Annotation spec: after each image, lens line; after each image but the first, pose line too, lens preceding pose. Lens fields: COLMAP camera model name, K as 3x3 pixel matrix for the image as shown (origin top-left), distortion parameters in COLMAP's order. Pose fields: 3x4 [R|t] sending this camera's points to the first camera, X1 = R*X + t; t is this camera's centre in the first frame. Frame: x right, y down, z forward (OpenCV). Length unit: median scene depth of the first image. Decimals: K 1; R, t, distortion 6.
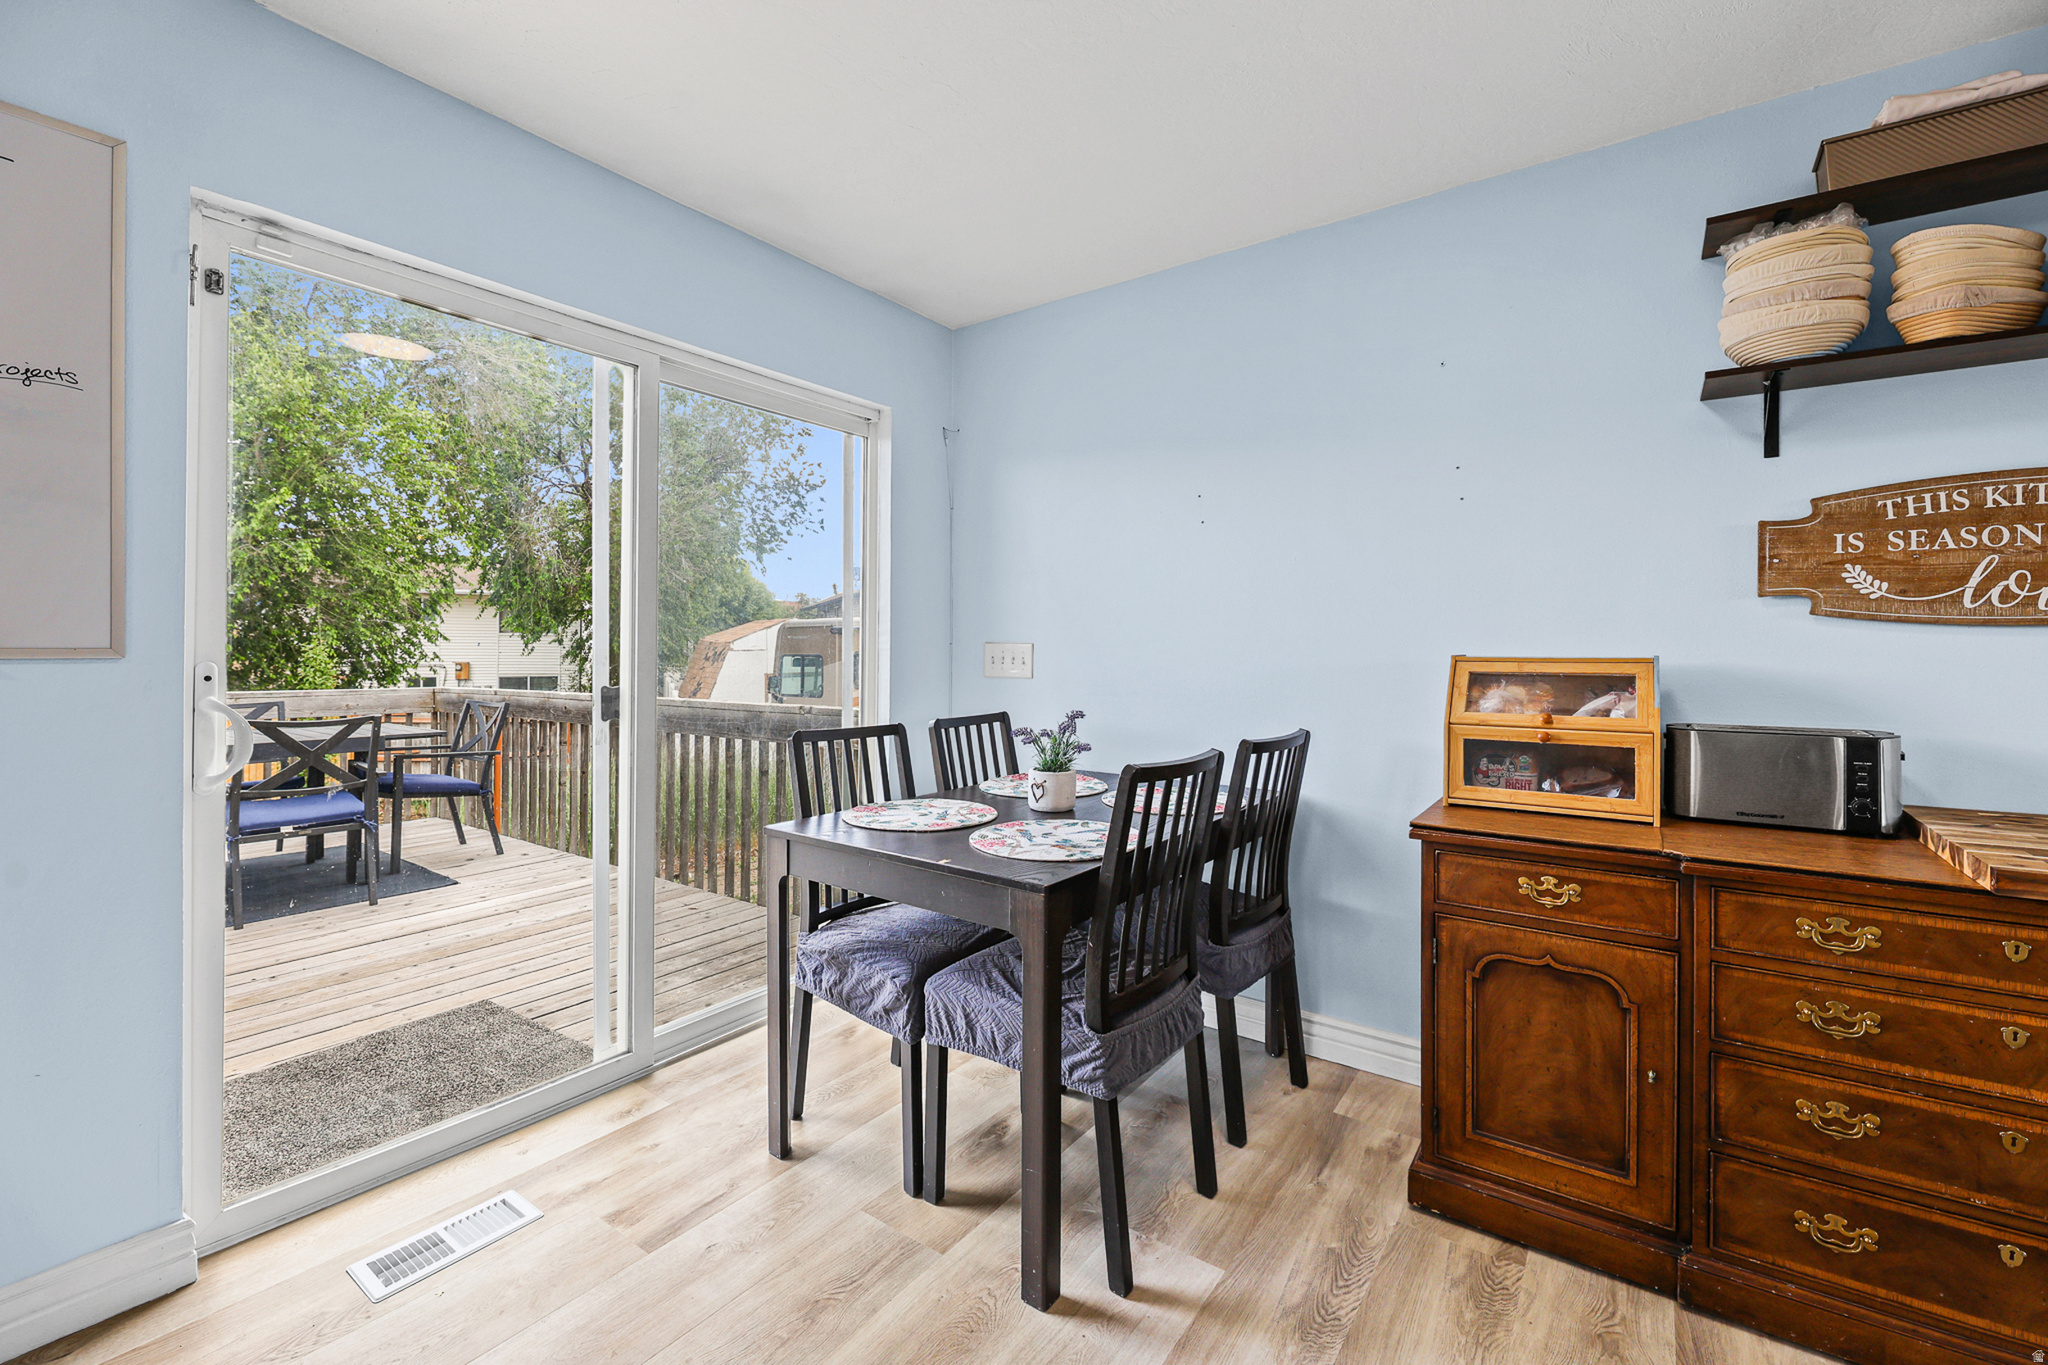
lens RADIAL K [[855.2, 0, 1078.4], [0, 855.2, 649.5], [0, 0, 1]] dist [-0.003811, -0.000770]
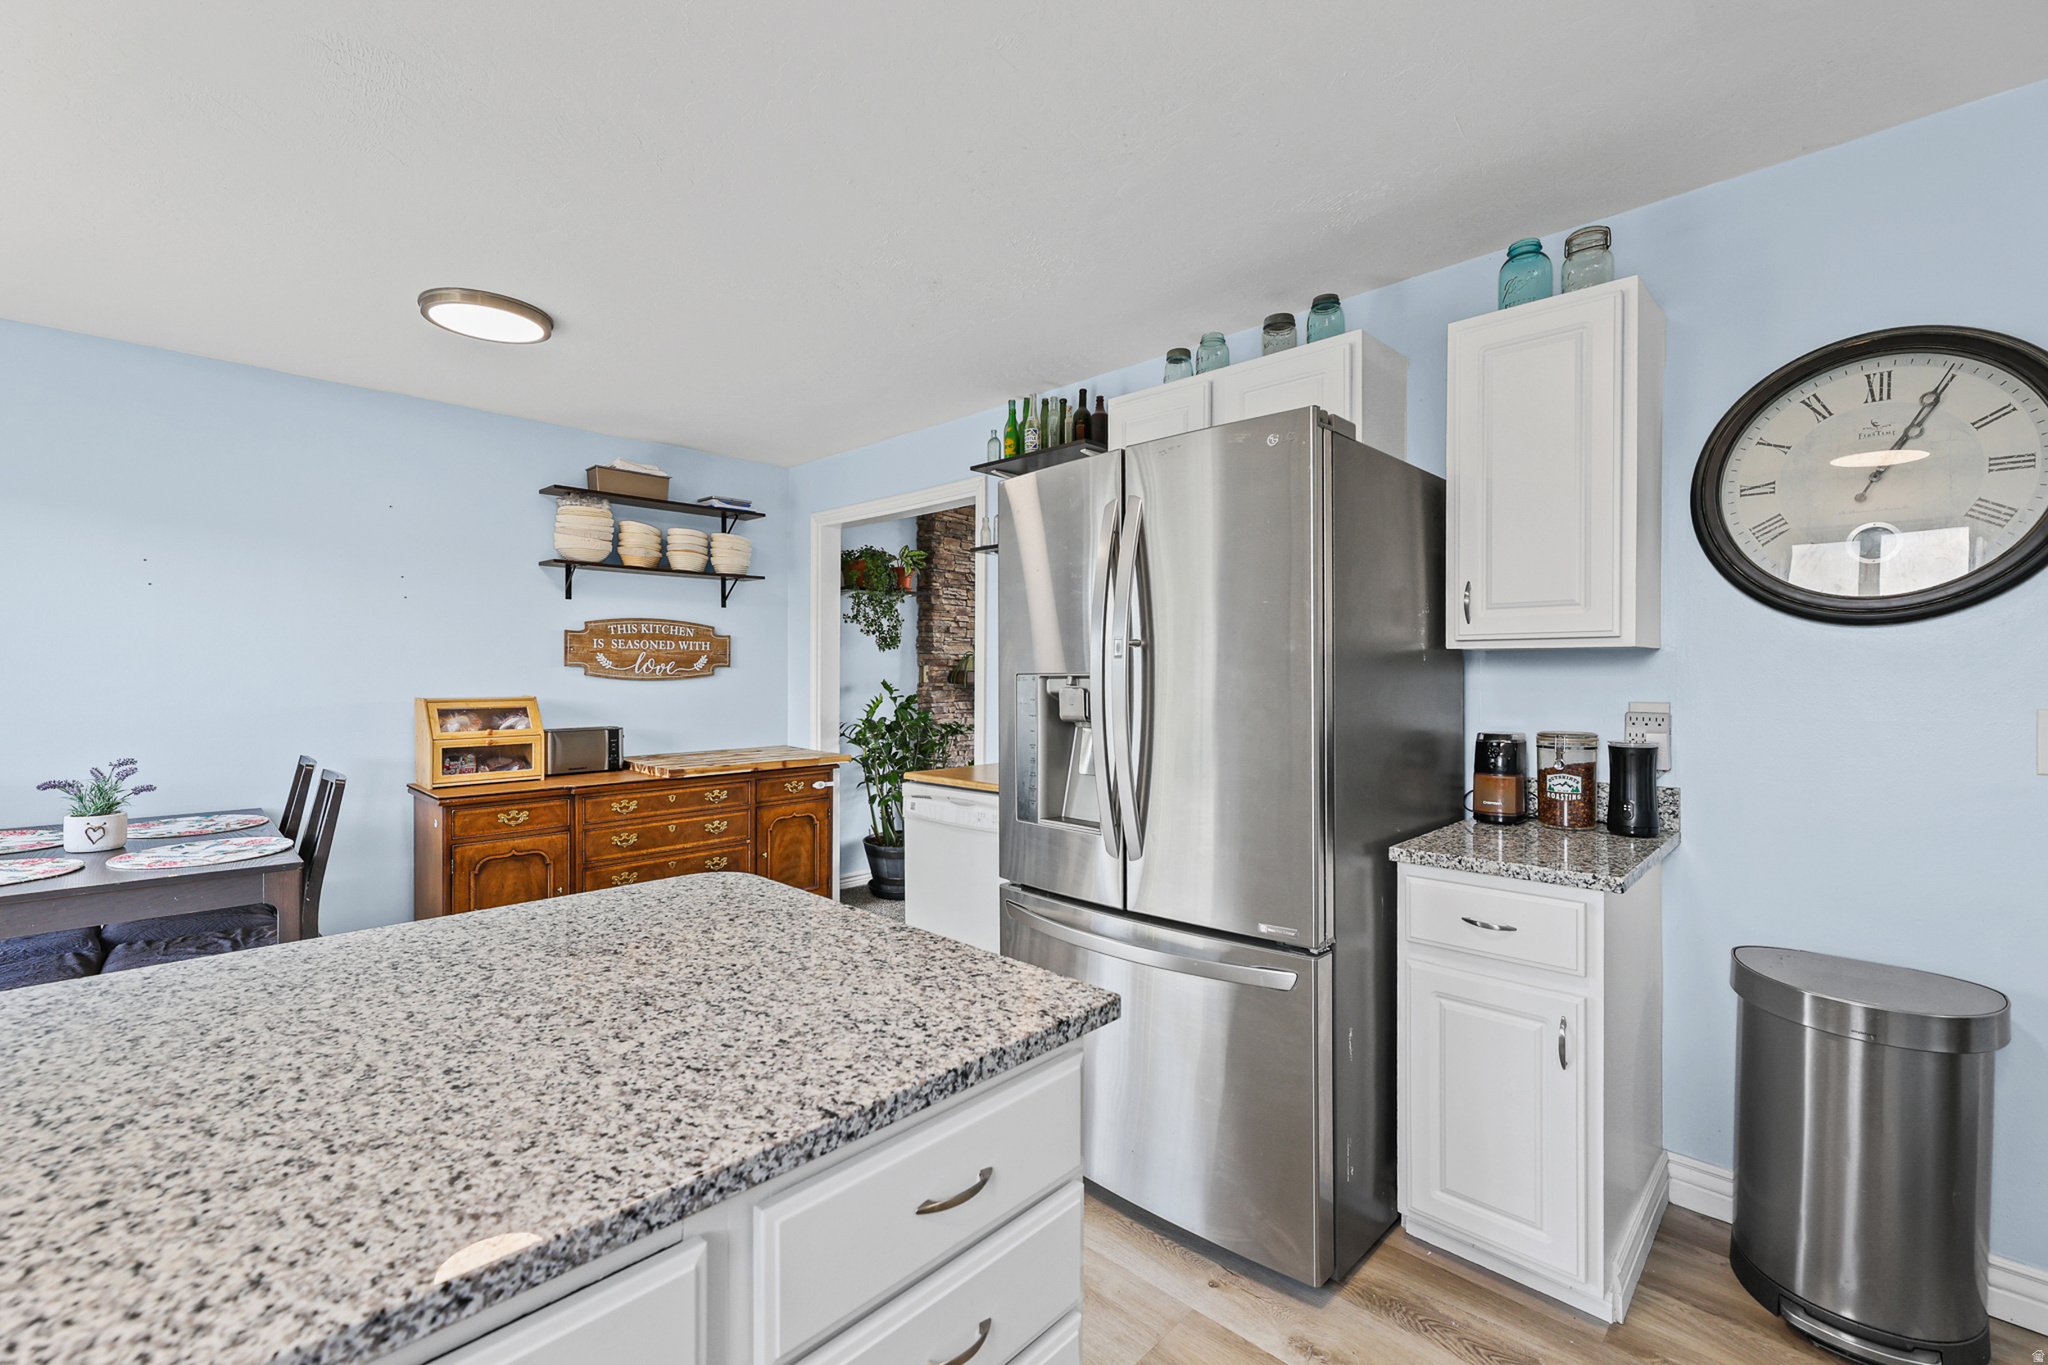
lens RADIAL K [[855.2, 0, 980.4], [0, 855.2, 672.9], [0, 0, 1]] dist [-0.003811, -0.000770]
pose [[0.192952, -0.008592, 0.981171, -1.109889], [-0.006116, 0.999932, 0.009959, -0.076026], [-0.981189, -0.007922, 0.192886, -0.420097]]
